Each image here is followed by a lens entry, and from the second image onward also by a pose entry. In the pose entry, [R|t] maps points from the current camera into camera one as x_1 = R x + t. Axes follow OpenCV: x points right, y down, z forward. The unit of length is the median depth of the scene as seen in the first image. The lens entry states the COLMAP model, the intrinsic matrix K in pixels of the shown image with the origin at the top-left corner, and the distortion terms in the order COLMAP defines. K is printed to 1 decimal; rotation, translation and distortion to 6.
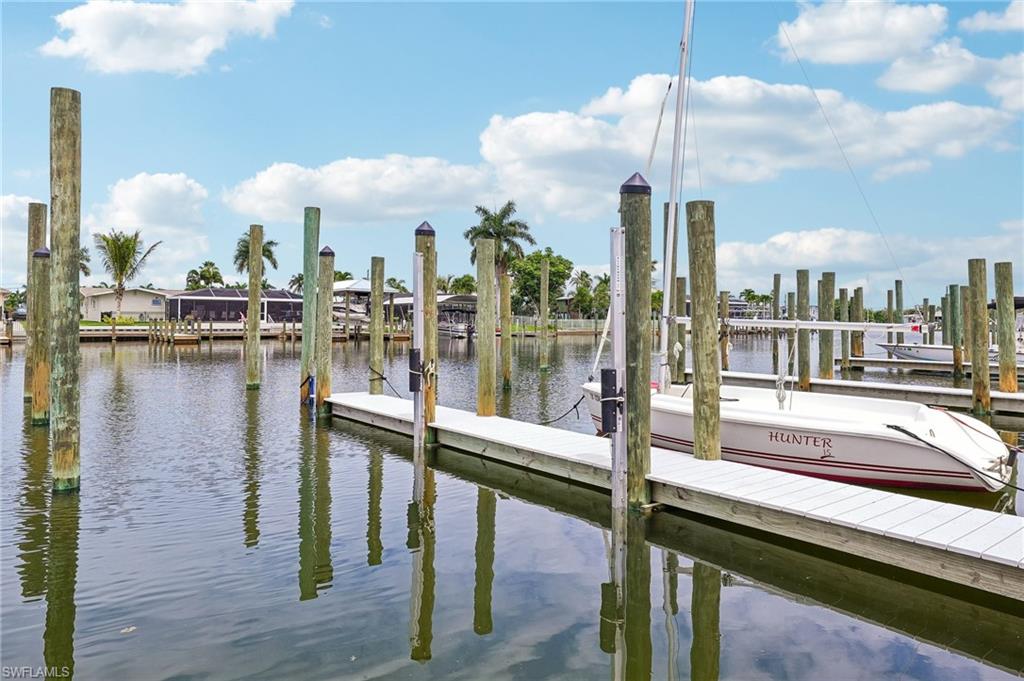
lens RADIAL K [[660.4, 0, 524.3], [0, 660.4, 310.0], [0, 0, 1]] dist [-0.000327, 0.000237]
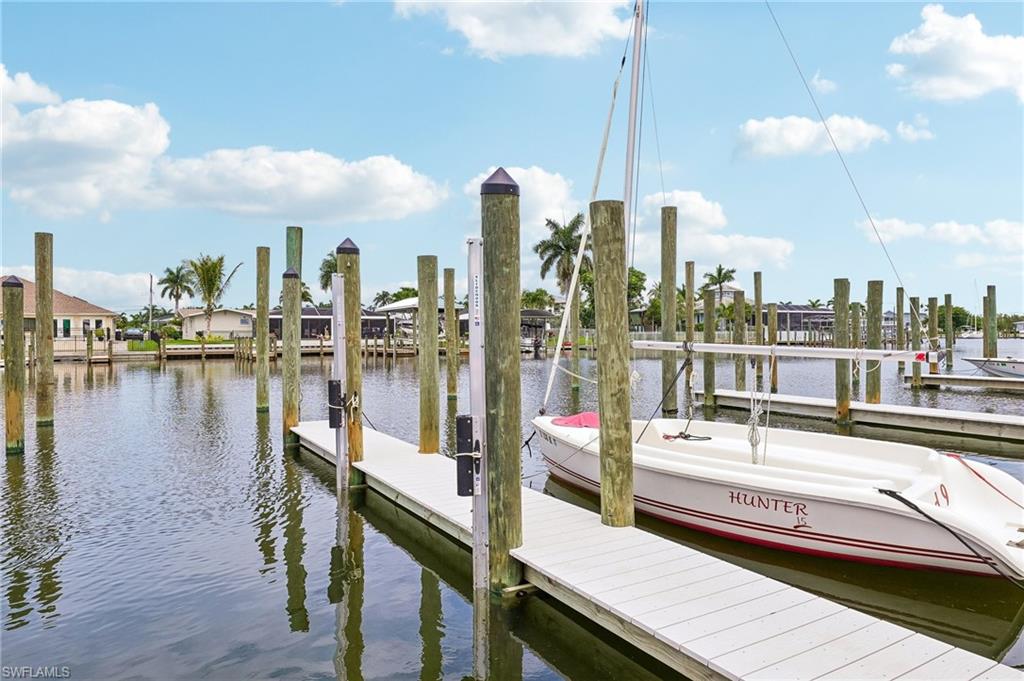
lens RADIAL K [[654.5, 0, 512.0], [0, 654.5, 340.5], [0, 0, 1]] dist [0.000075, -0.000709]
pose [[0.990475, -0.012088, -0.137159, 0.156234], [0.015709, 0.999555, 0.025348, -0.011566], [0.136791, -0.027261, 0.990225, 0.119633]]
